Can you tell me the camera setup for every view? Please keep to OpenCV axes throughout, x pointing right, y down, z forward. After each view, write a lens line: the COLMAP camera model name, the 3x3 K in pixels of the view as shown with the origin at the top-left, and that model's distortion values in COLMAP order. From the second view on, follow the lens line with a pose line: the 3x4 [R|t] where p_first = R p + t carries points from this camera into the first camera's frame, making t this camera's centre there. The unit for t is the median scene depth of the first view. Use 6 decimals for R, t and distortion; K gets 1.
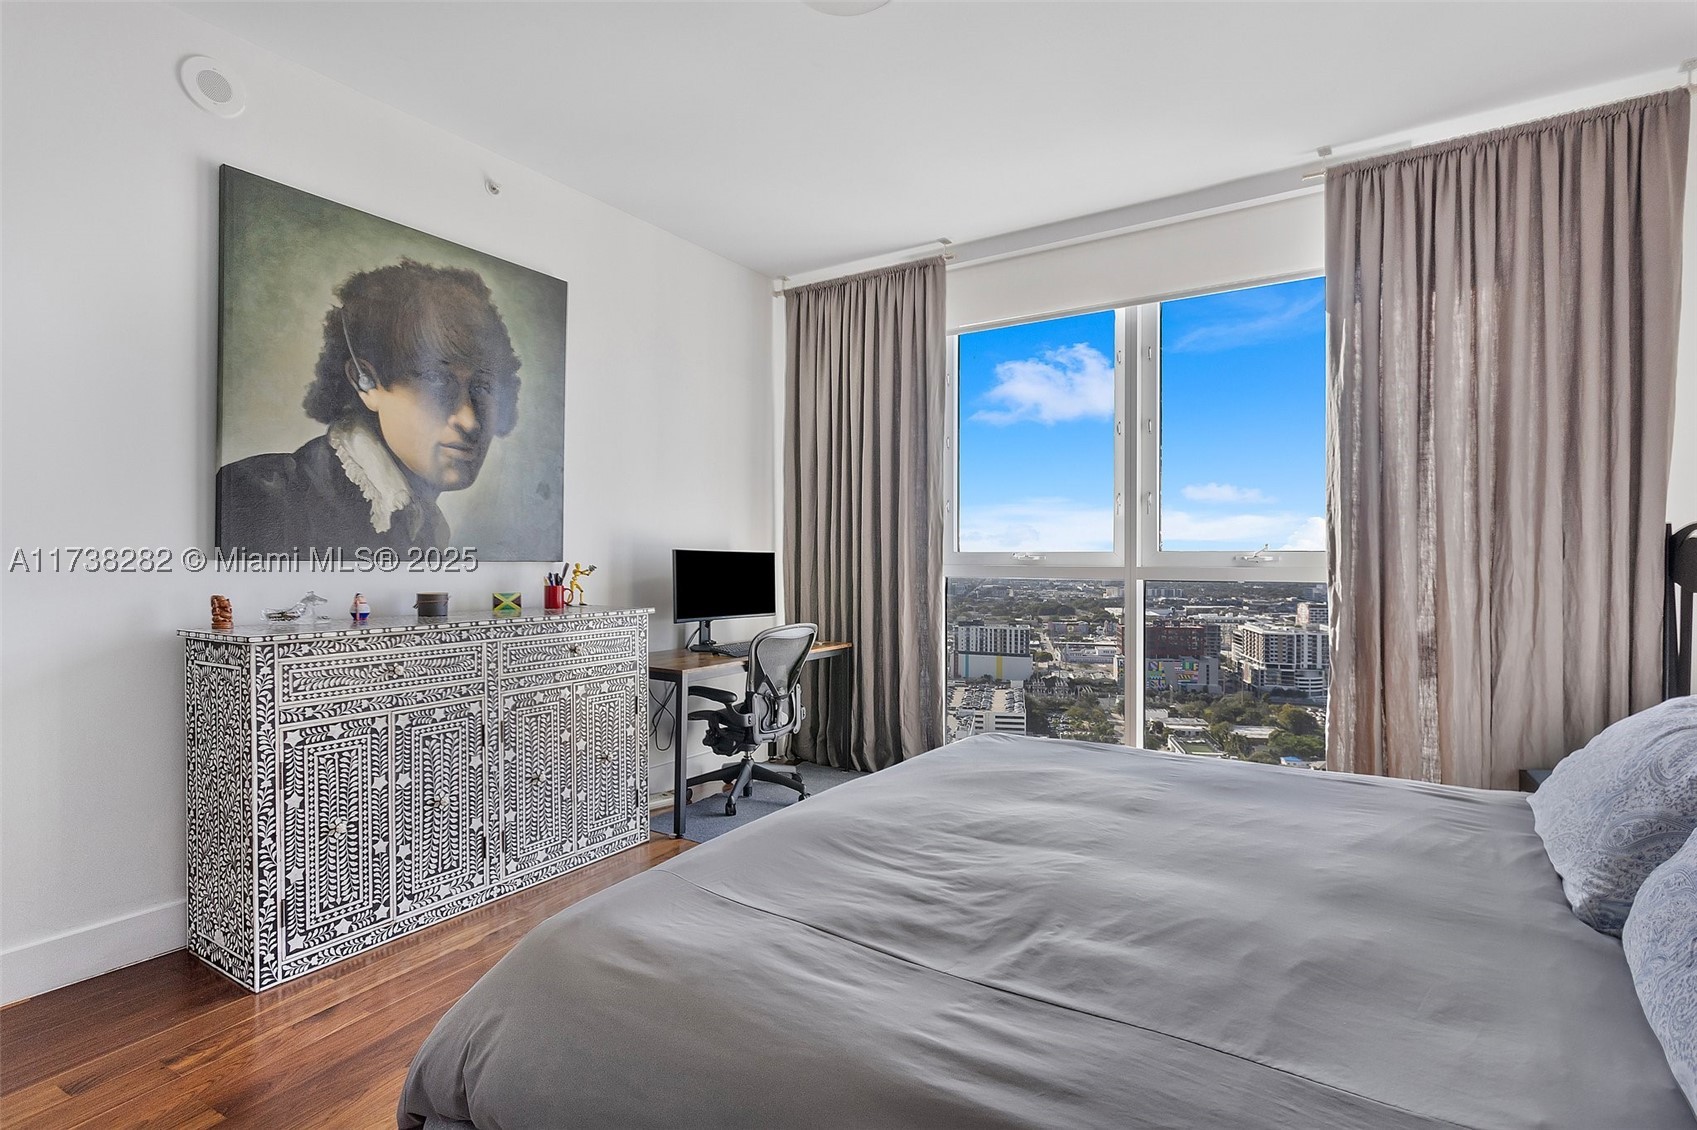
lens RADIAL K [[830.4, 0, 848.5], [0, 830.4, 561.0], [0, 0, 1]] dist [0.016882, -0.000703]
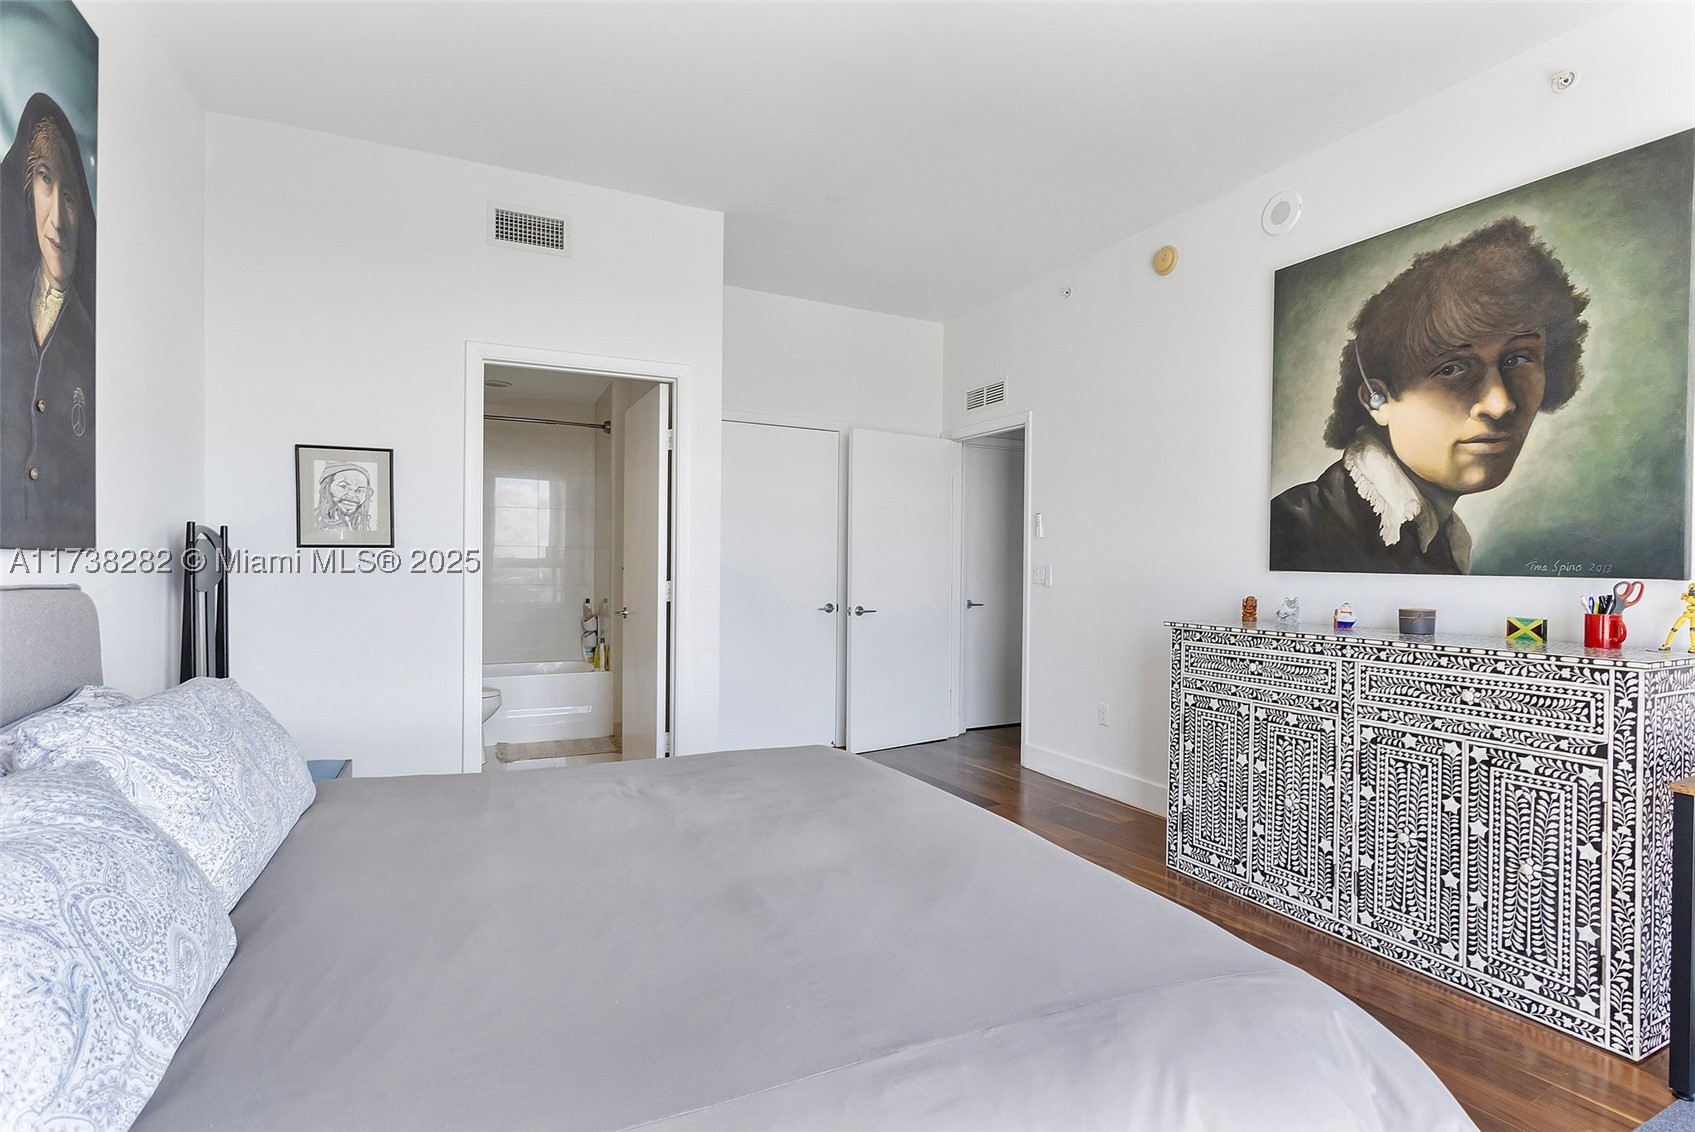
lens RADIAL K [[829.4, 0, 840.2], [0, 829.4, 564.0], [0, 0, 1]] dist [0.016882, -0.000703]
pose [[-0.510018, -0.004159, -0.860154, 0.640719], [-0.013779, 0.999900, 0.003336, -0.006104], [0.860053, 0.013553, -0.510024, 0.954861]]
